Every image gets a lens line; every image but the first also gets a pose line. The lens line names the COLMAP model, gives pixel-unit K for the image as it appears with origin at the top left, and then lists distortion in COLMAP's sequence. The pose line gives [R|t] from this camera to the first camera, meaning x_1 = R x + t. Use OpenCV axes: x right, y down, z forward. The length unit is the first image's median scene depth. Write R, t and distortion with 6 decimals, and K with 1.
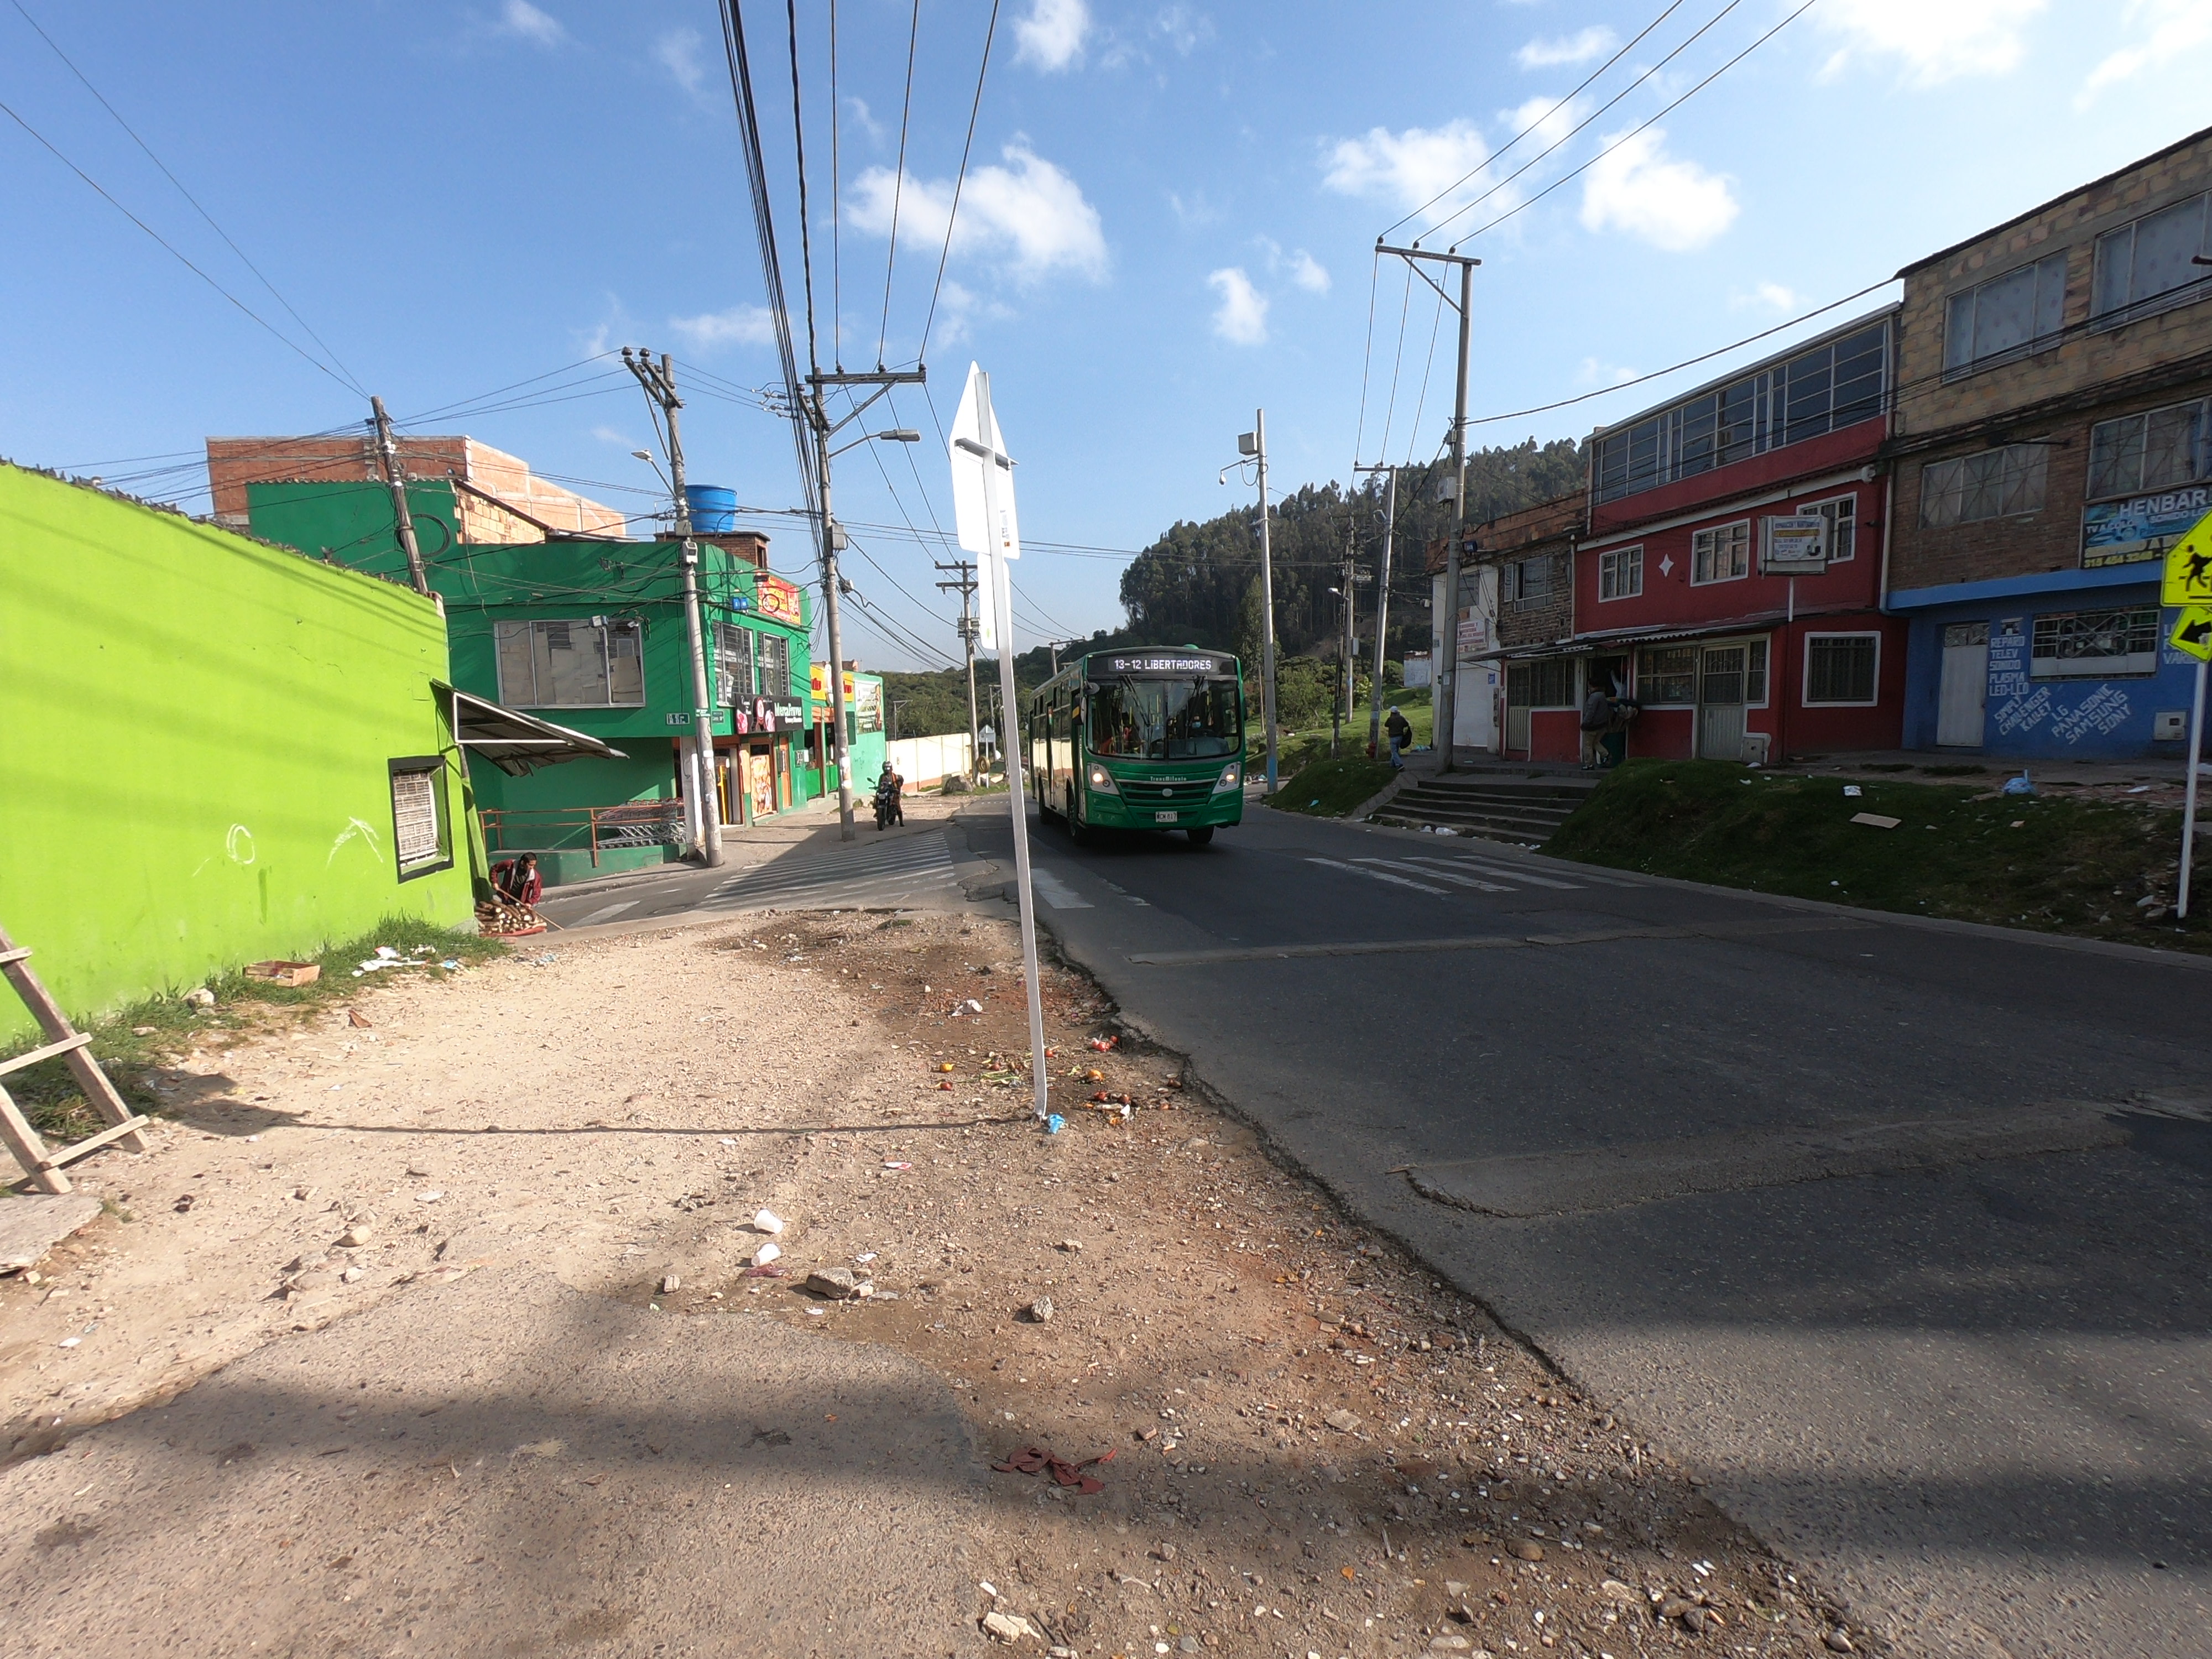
lens RADIAL K [[1101.3, 0, 1100.1], [0, 1101.3, 828.4], [0, 0, 1]] dist [-0.009366, 0.001541]
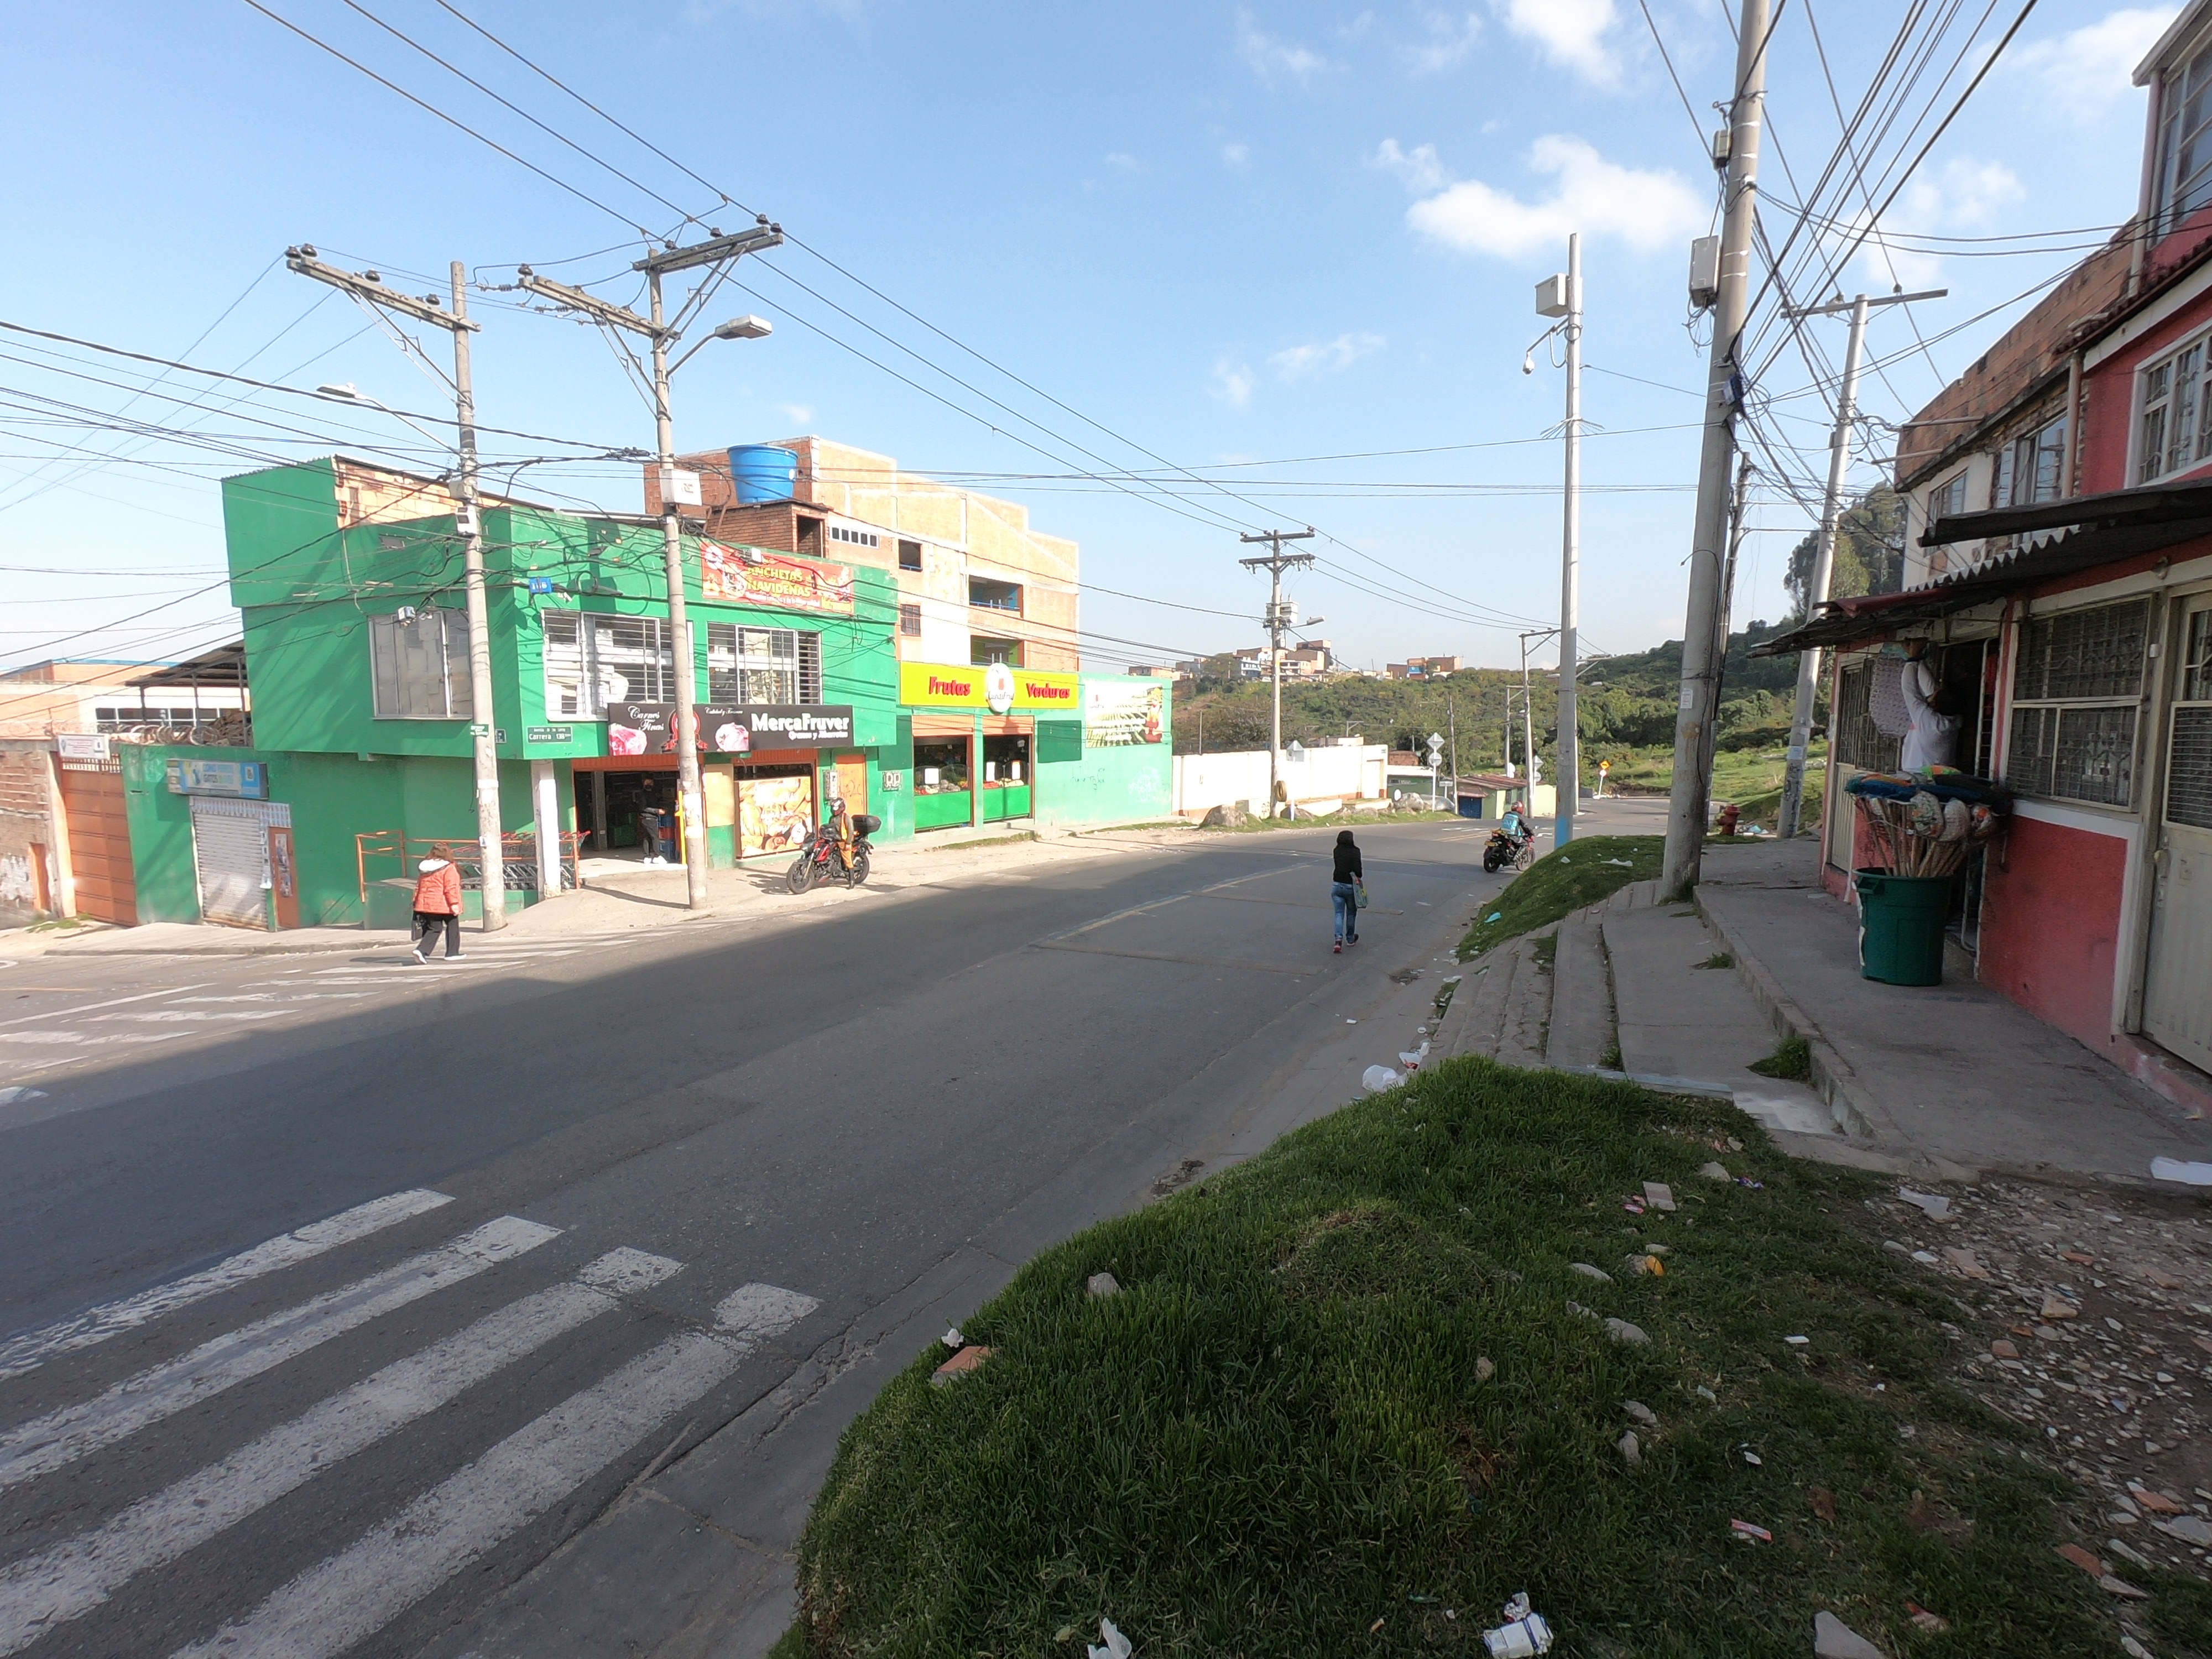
lens RADIAL K [[1101.3, 0, 1110.6], [0, 1101.3, 829.0], [0, 0, 1]] dist [-0.009366, 0.001541]
pose [[0.856313, 0.074707, -0.511025, 0.190893], [-0.072268, 0.997080, 0.024666, -0.040889], [0.511376, 0.015809, 0.859212, 0.266762]]
